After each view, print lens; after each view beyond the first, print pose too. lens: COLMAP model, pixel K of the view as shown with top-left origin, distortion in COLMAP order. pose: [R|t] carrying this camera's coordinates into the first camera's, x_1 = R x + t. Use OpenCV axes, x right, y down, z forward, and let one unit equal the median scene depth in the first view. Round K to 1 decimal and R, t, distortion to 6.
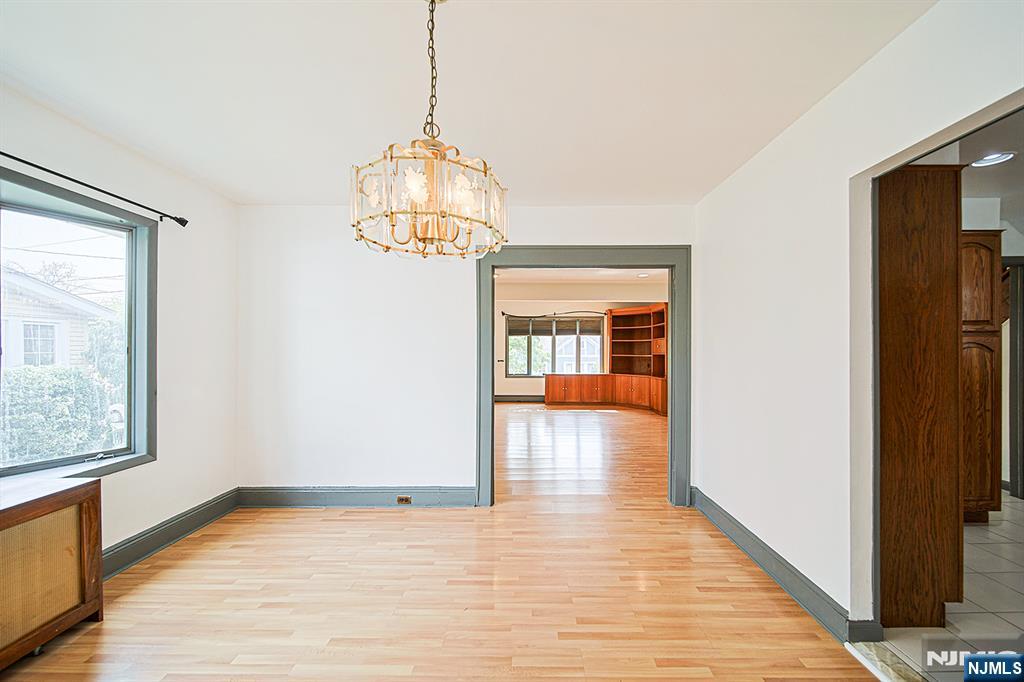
lens RADIAL K [[383.4, 0, 519.4], [0, 383.4, 350.3], [0, 0, 1]] dist [-0.001754, -0.000277]
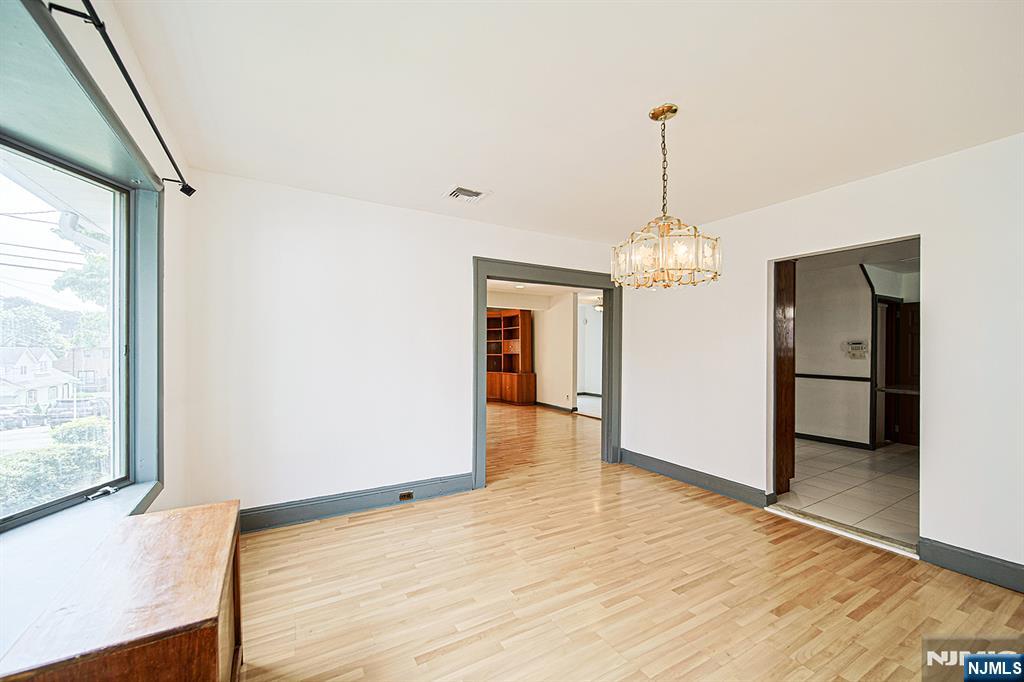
lens RADIAL K [[397.9, 0, 472.9], [0, 397.9, 351.0], [0, 0, 1]] dist [0.000180, -0.000013]
pose [[0.882177, 0.001738, 0.470915, -0.742774], [-0.003770, 0.999987, 0.003370, -0.001636], [-0.470903, -0.004749, 0.882172, -0.024106]]
